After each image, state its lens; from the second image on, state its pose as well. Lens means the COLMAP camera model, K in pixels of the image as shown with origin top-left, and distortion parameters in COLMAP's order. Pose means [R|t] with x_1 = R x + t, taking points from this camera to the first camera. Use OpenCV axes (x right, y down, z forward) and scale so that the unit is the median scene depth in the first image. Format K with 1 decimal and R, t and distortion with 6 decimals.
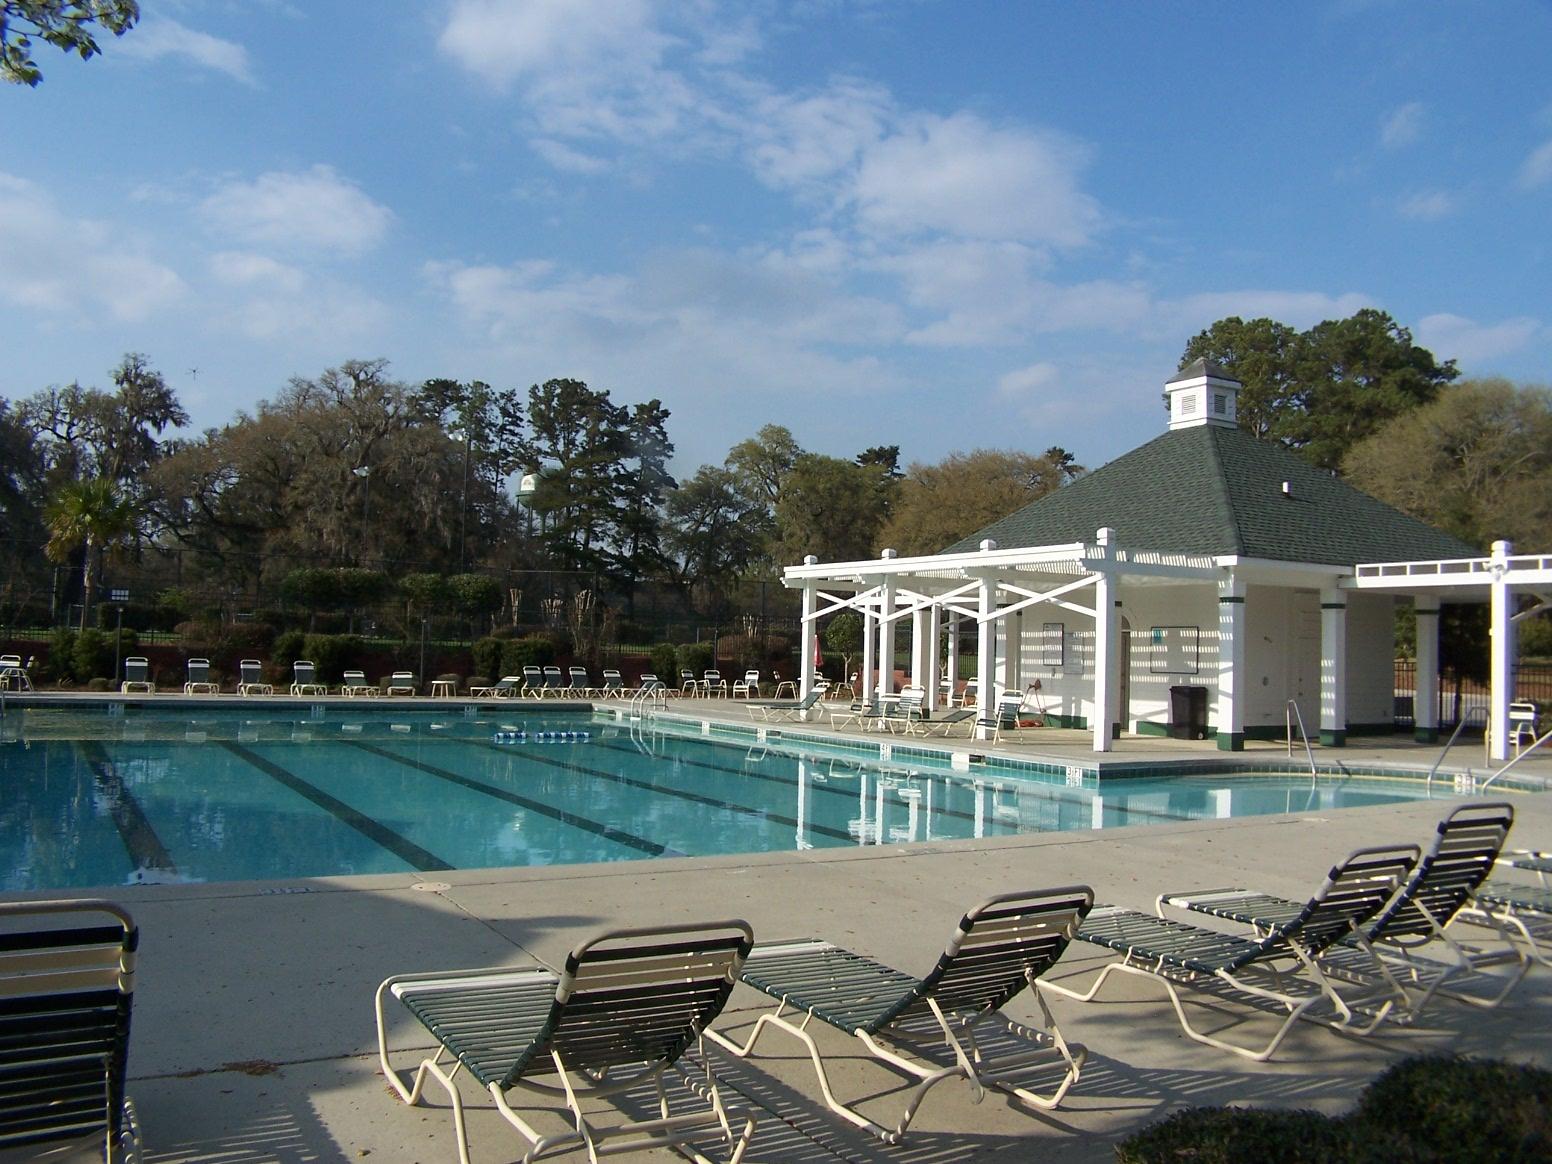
lens RADIAL K [[1341.5, 0, 773.4], [0, 1341.5, 550.8], [0, 0, 1]] dist [-0.158452, 0.163138]
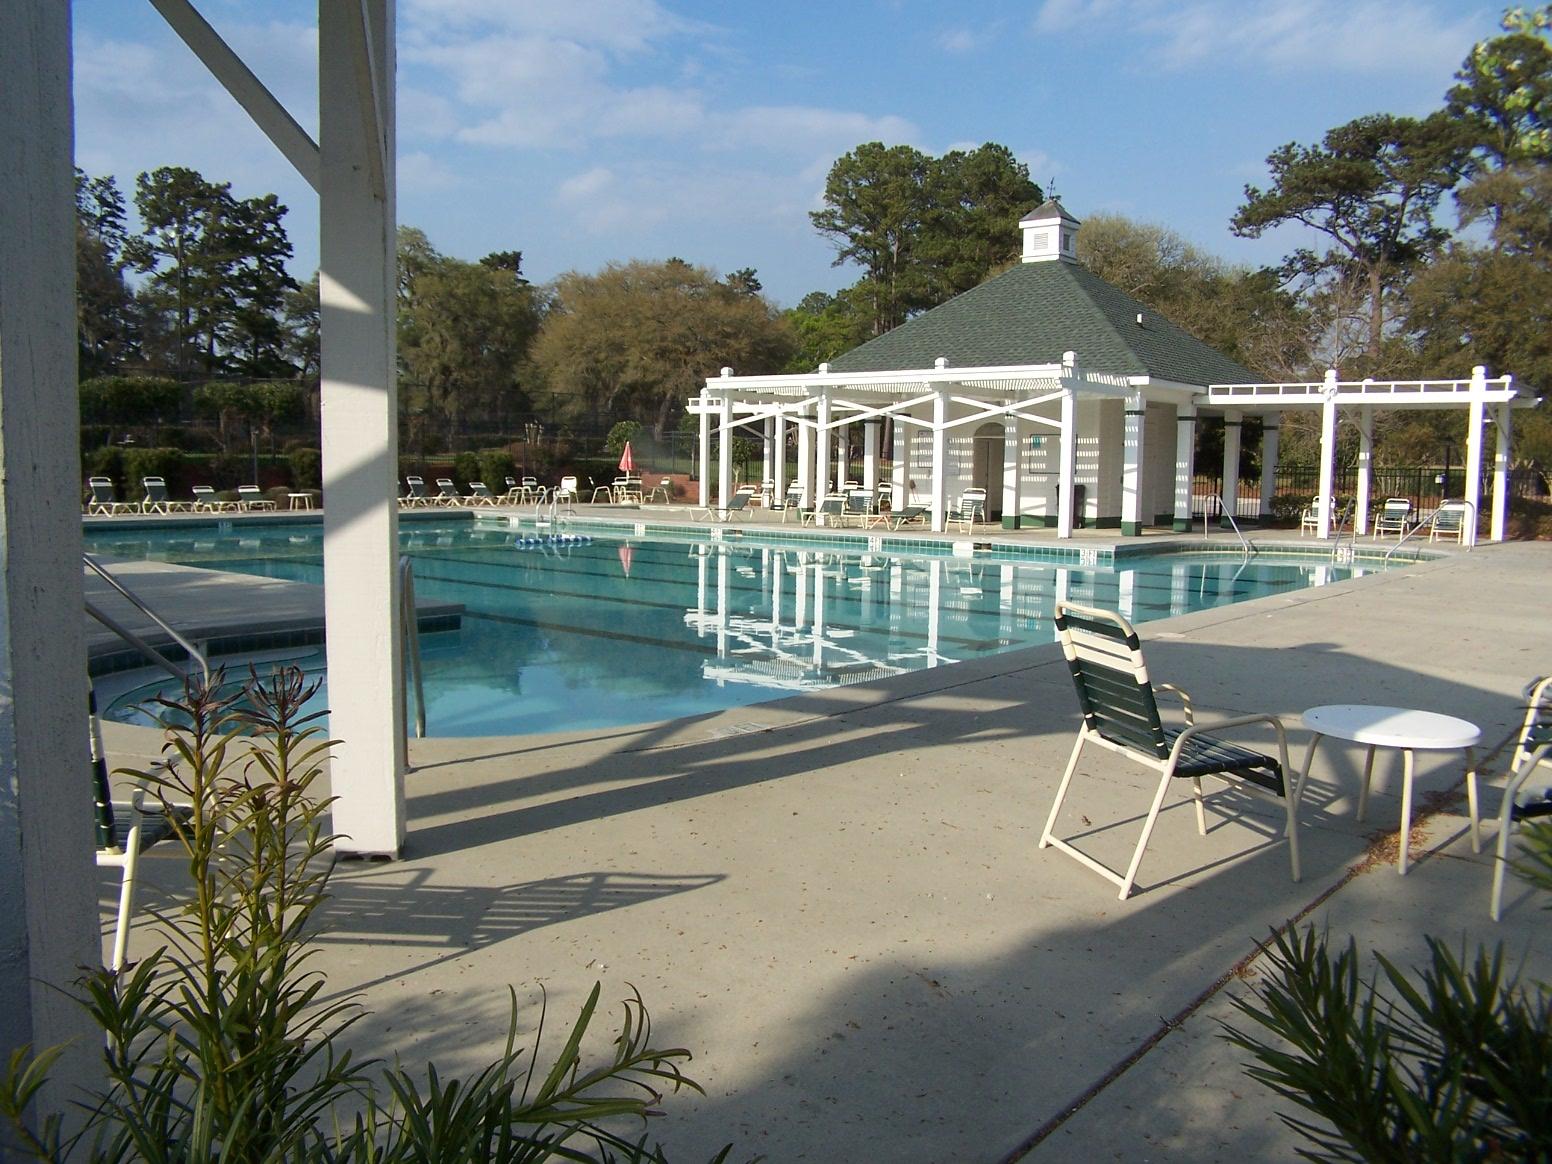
lens RADIAL K [[1341.5, 0, 773.4], [0, 1341.5, 550.8], [0, 0, 1]] dist [-0.158452, 0.163138]
pose [[0.938908, -0.033926, 0.342491, -0.114569], [-0.015941, 0.989775, 0.141743, -0.001350], [-0.343798, -0.138543, 0.928767, -0.010187]]
